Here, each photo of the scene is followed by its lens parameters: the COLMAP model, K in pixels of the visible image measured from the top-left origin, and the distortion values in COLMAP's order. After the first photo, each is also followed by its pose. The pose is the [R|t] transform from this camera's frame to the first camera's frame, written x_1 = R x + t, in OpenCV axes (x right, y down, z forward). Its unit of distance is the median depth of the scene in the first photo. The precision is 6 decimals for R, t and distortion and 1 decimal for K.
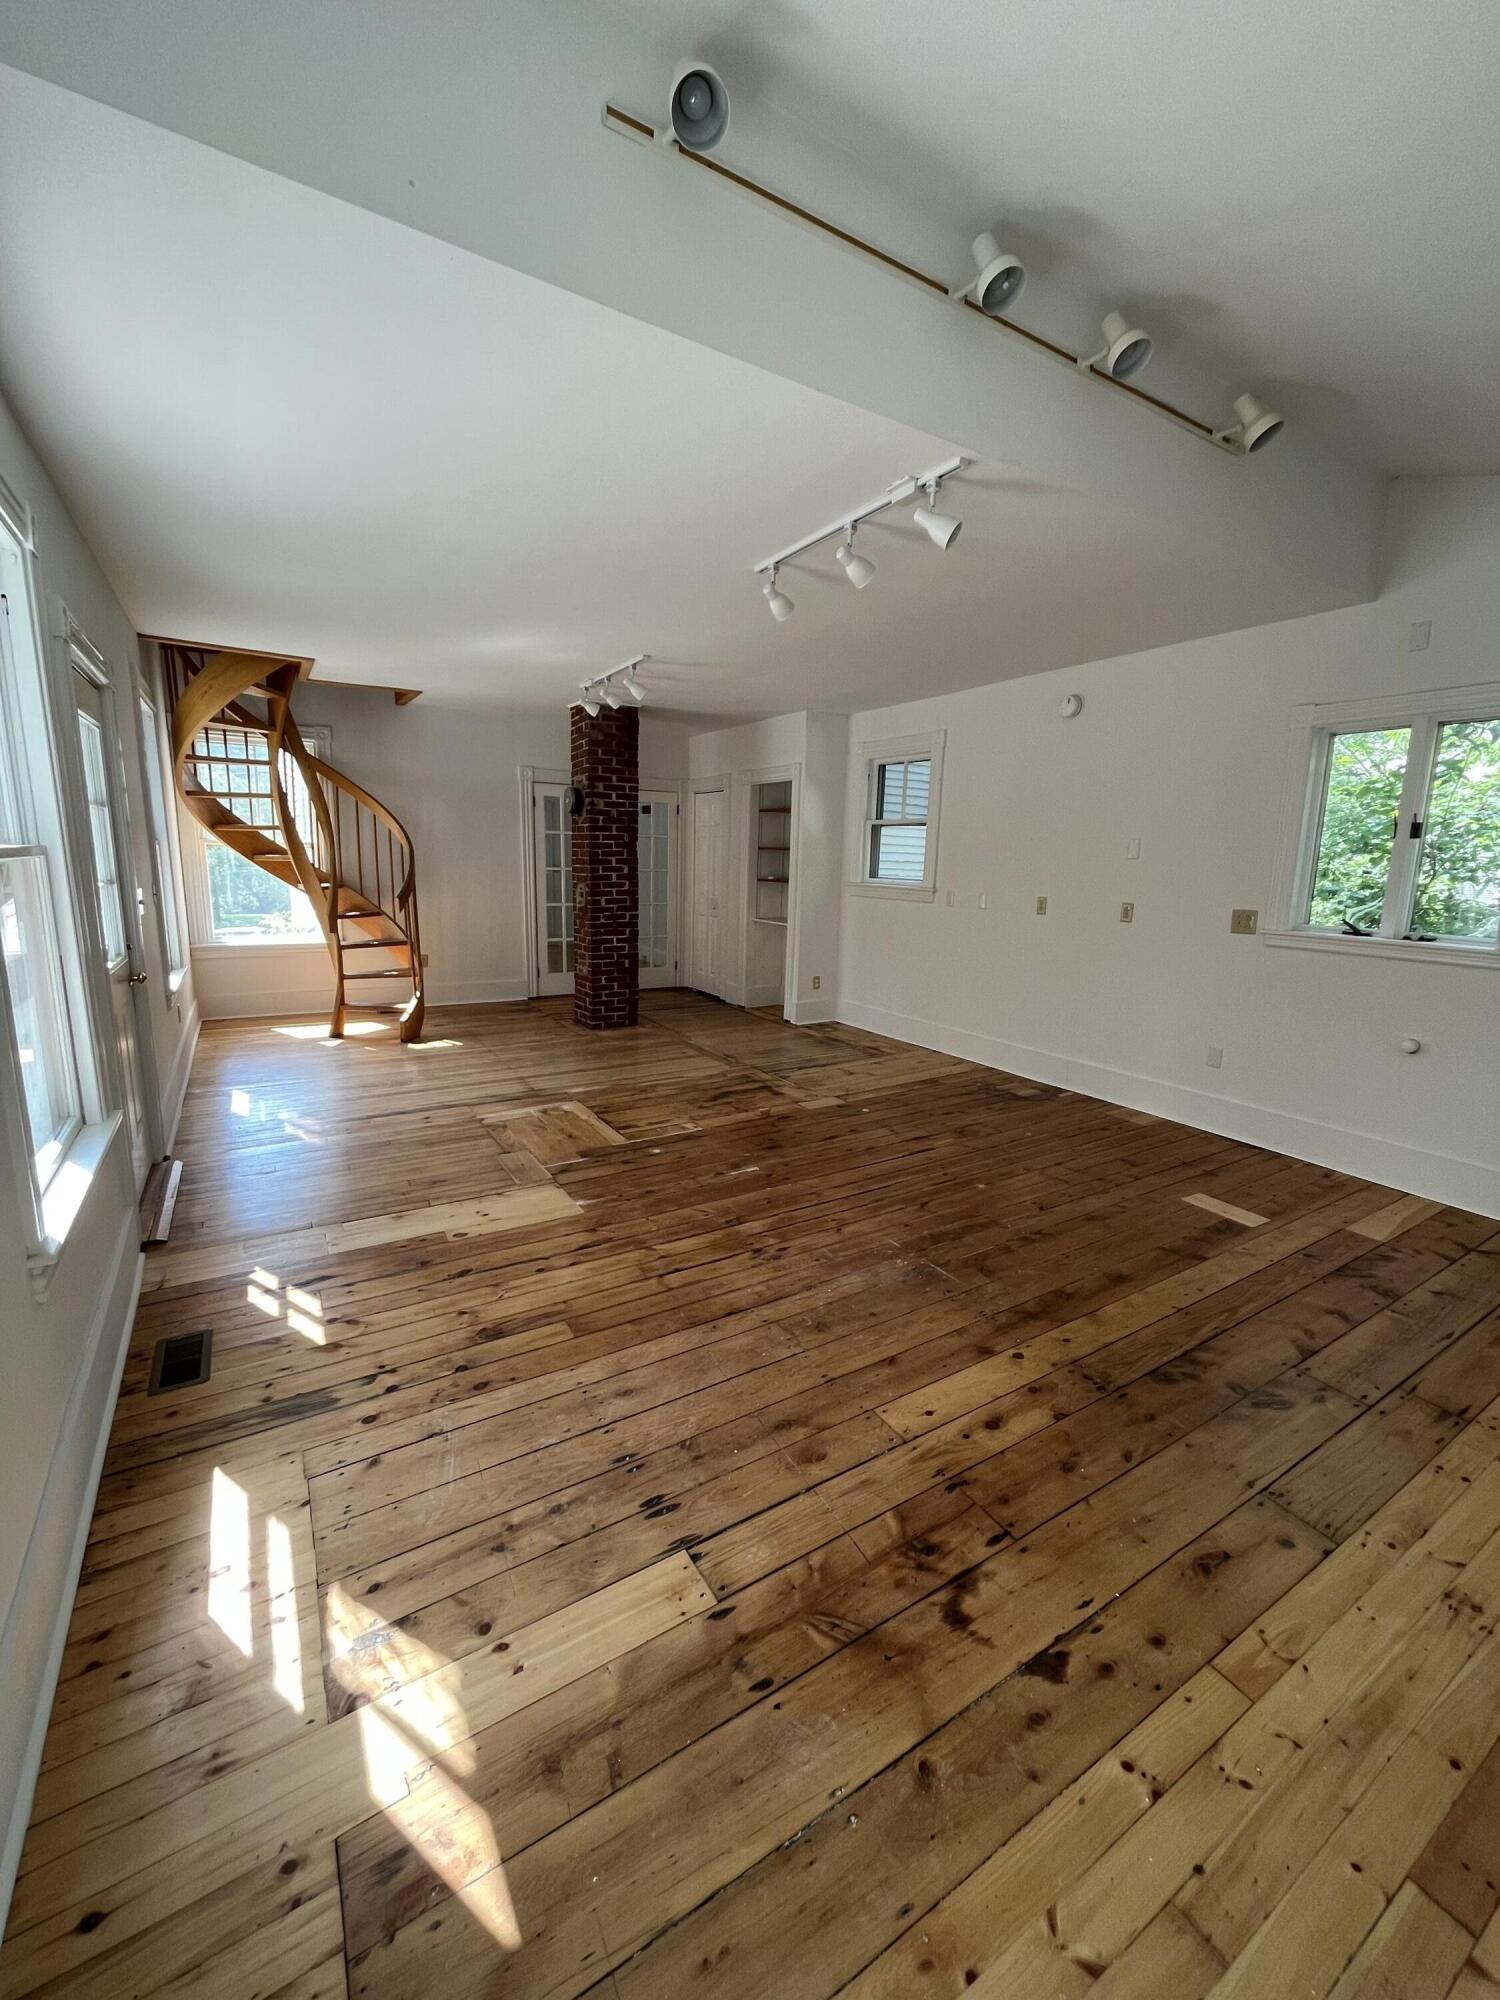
lens RADIAL K [[806.0, 0, 754.0], [0, 806.0, 998.2], [0, 0, 1]] dist [-0.002906, -0.000469]
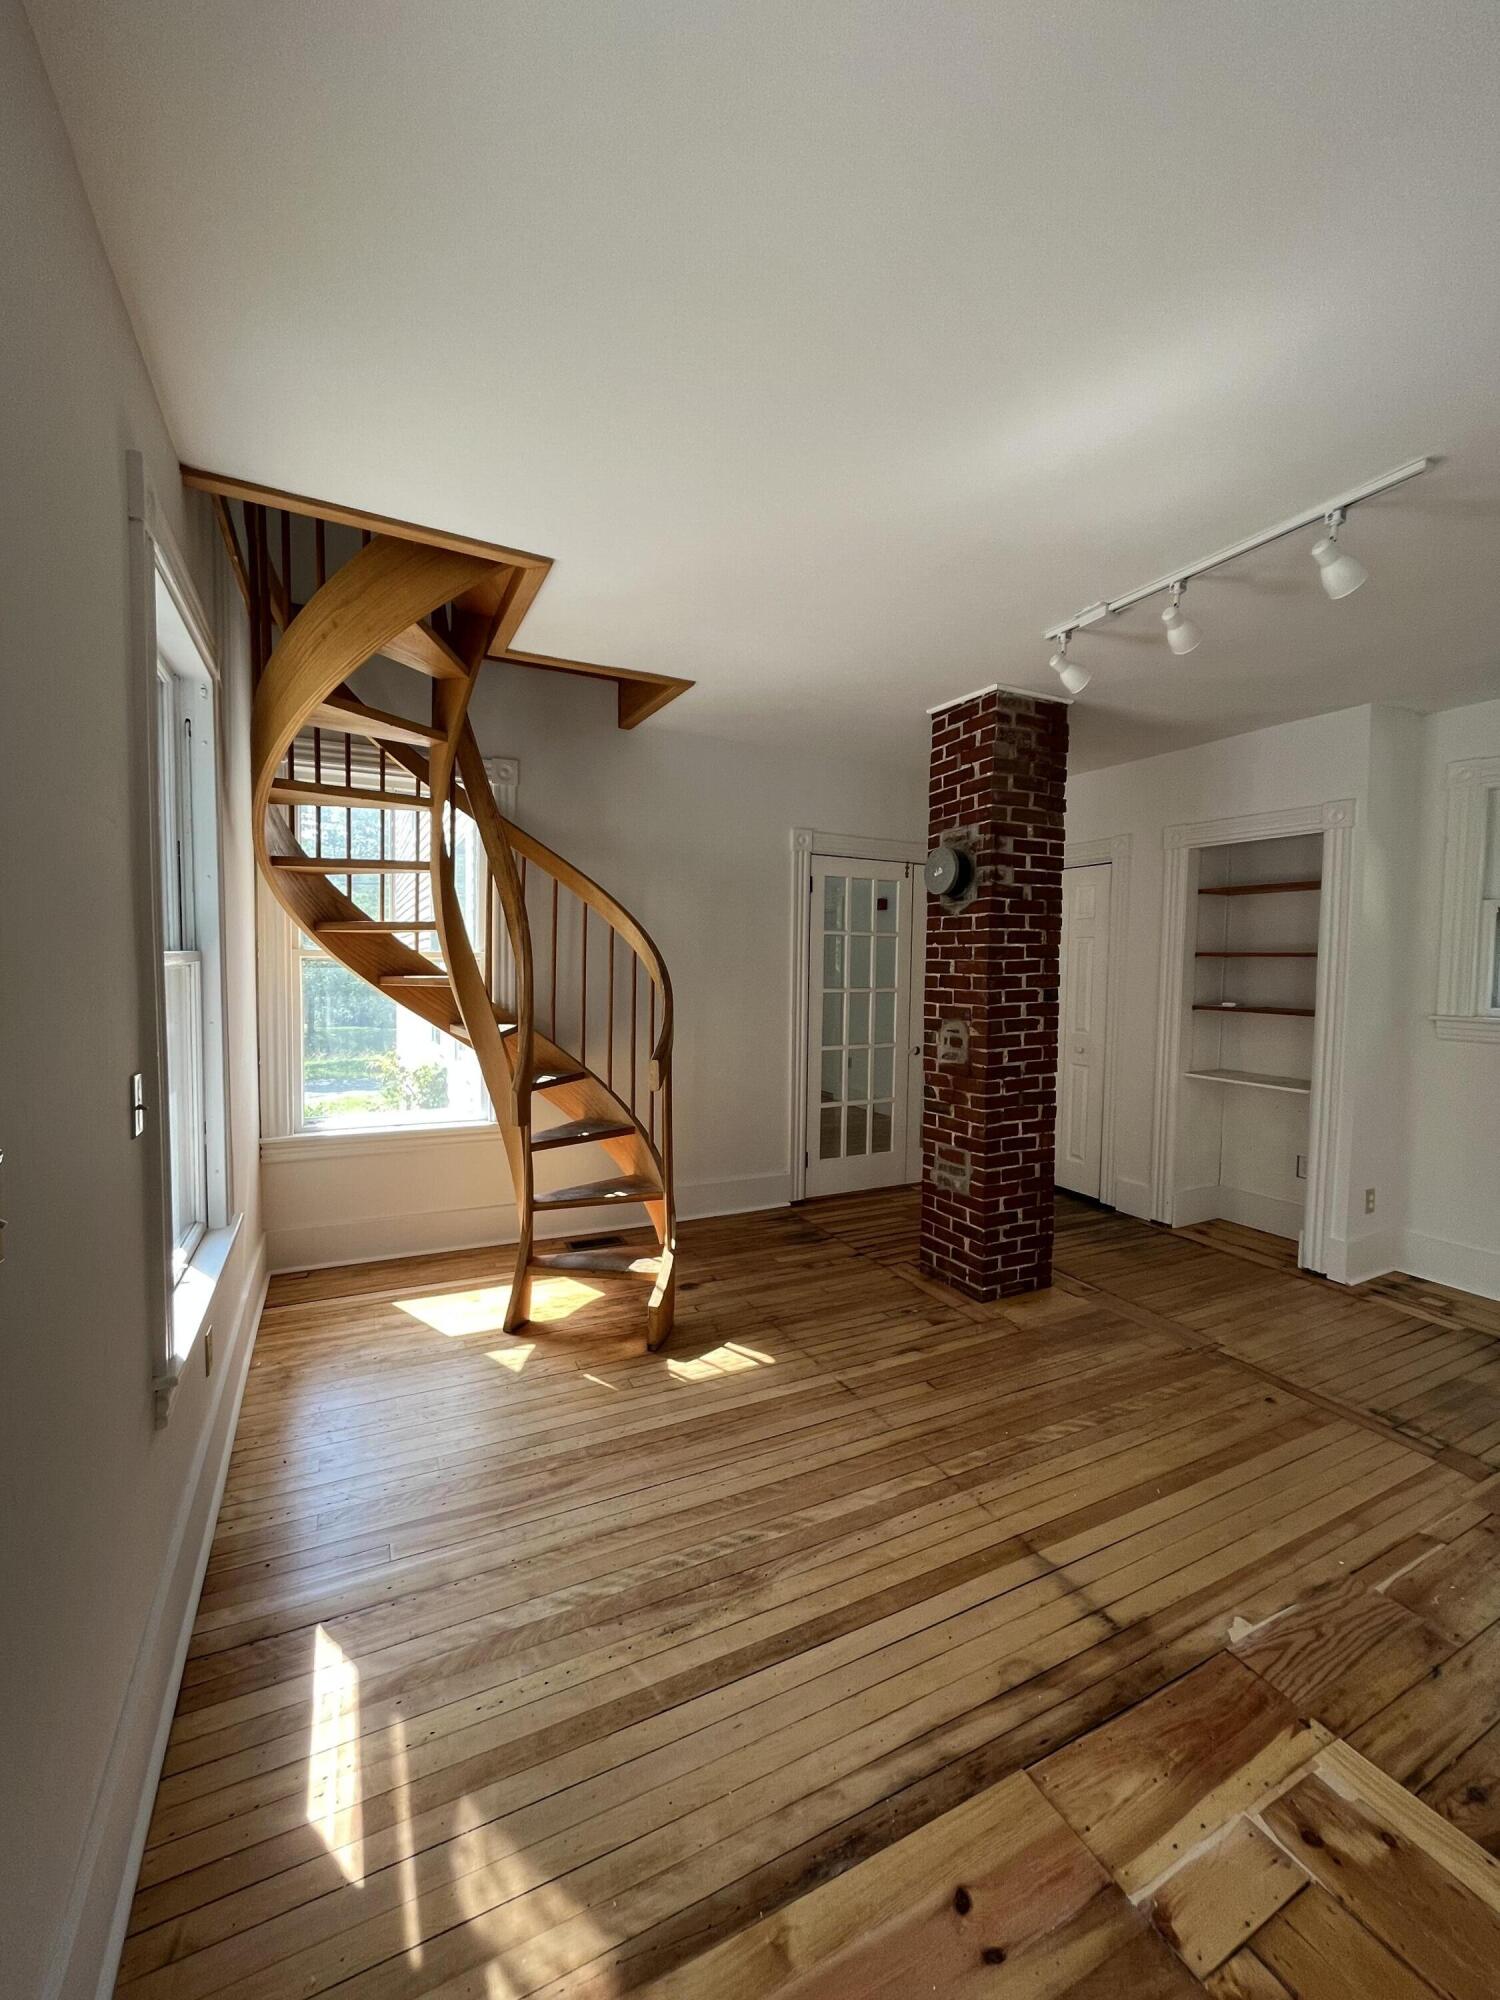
lens RADIAL K [[806.0, 0, 754.2], [0, 806.0, 998.6], [0, 0, 1]] dist [-0.002906, -0.000469]
pose [[0.996484, -0.006750, -0.083511, -0.390262], [-0.004210, 0.991457, -0.130365, -0.111293], [0.083678, 0.130258, 0.987943, 0.580515]]
